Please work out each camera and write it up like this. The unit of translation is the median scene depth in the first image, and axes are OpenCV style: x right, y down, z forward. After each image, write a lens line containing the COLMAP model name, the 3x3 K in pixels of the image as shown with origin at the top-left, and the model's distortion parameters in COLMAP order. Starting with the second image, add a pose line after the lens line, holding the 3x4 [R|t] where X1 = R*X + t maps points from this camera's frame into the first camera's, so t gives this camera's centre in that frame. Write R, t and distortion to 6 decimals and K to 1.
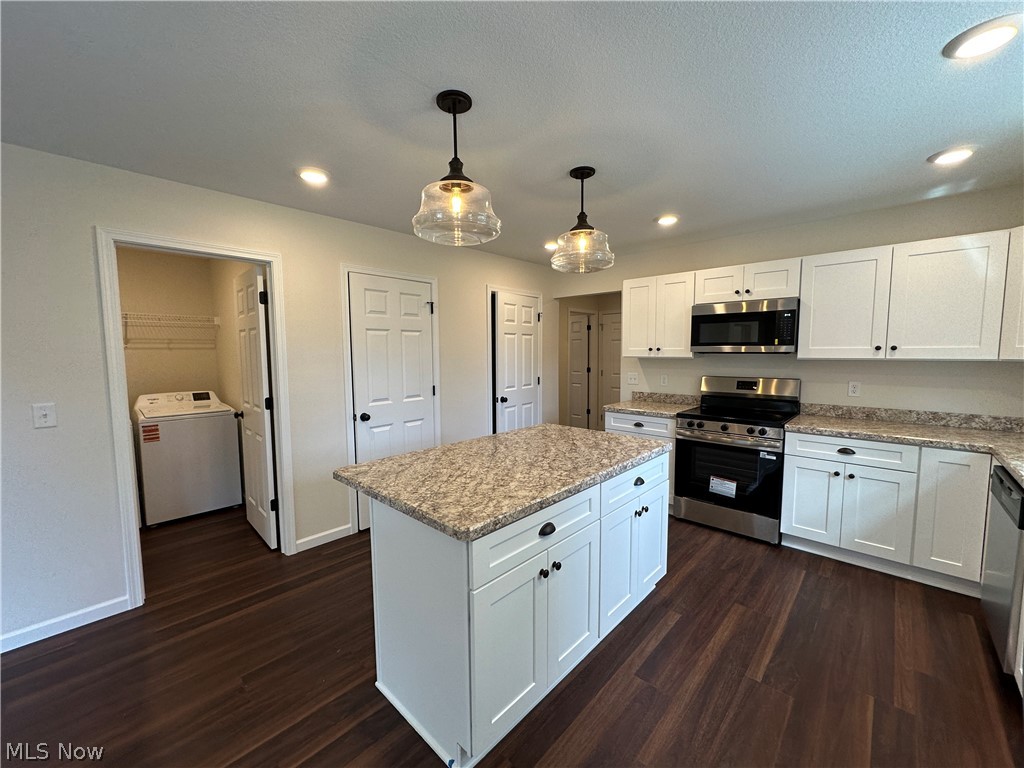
lens RADIAL K [[408.1, 0, 512.0], [0, 408.1, 384.0], [0, 0, 1]] dist [-0.002281, 0.000068]
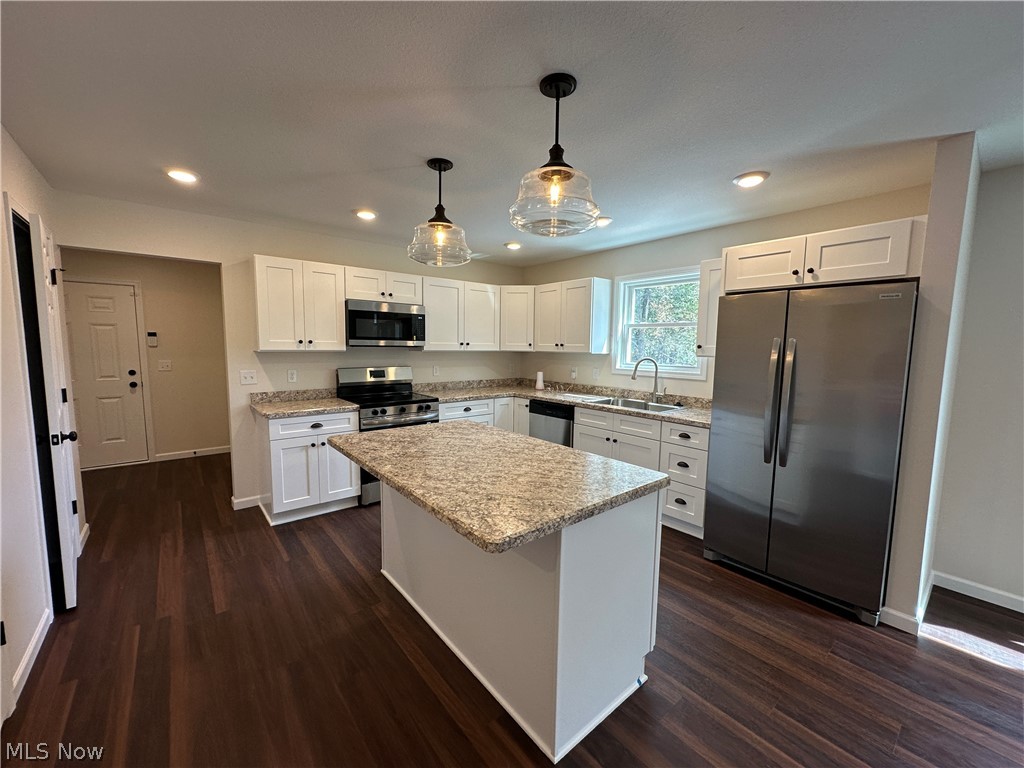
lens RADIAL K [[408.1, 0, 512.0], [0, 408.1, 384.0], [0, 0, 1]] dist [-0.002281, 0.000068]
pose [[0.121522, -0.087839, 0.988694, -0.579407], [0.068591, 0.994439, 0.079918, -0.038139], [-0.990216, 0.058103, 0.126871, 0.507858]]
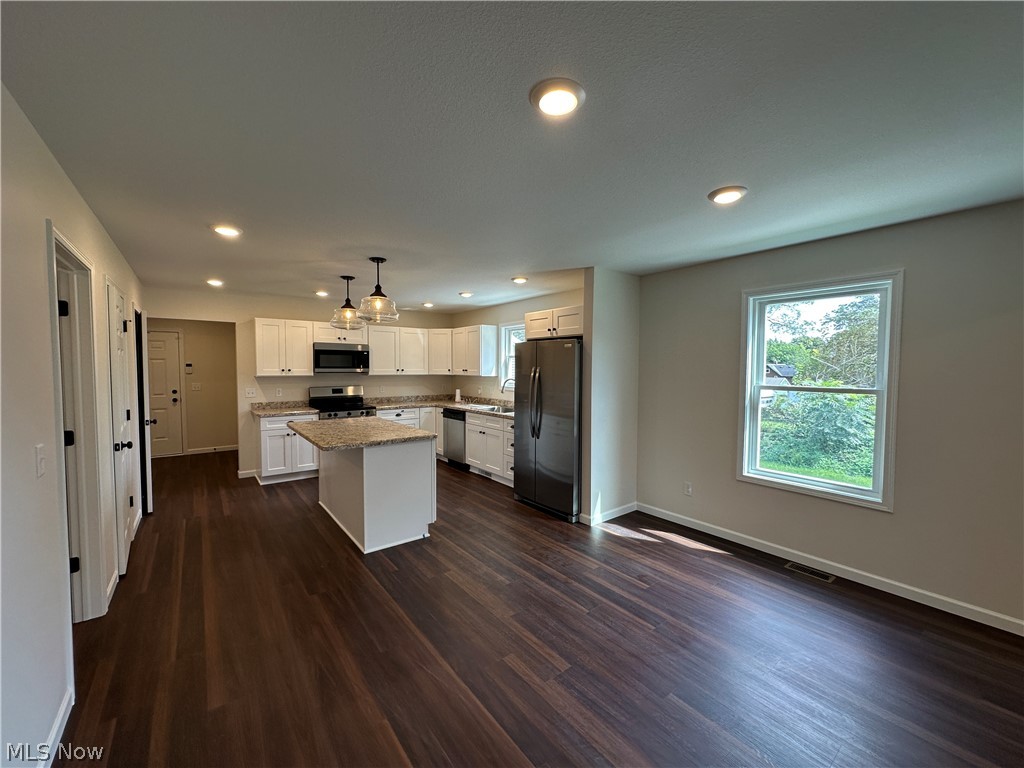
lens RADIAL K [[408.1, 0, 512.0], [0, 408.1, 384.0], [0, 0, 1]] dist [-0.002281, 0.000068]
pose [[0.153391, -0.034301, 0.987570, -1.100780], [0.076610, 0.996802, 0.022723, -0.009887], [-0.985191, 0.072172, 0.155528, -0.001787]]
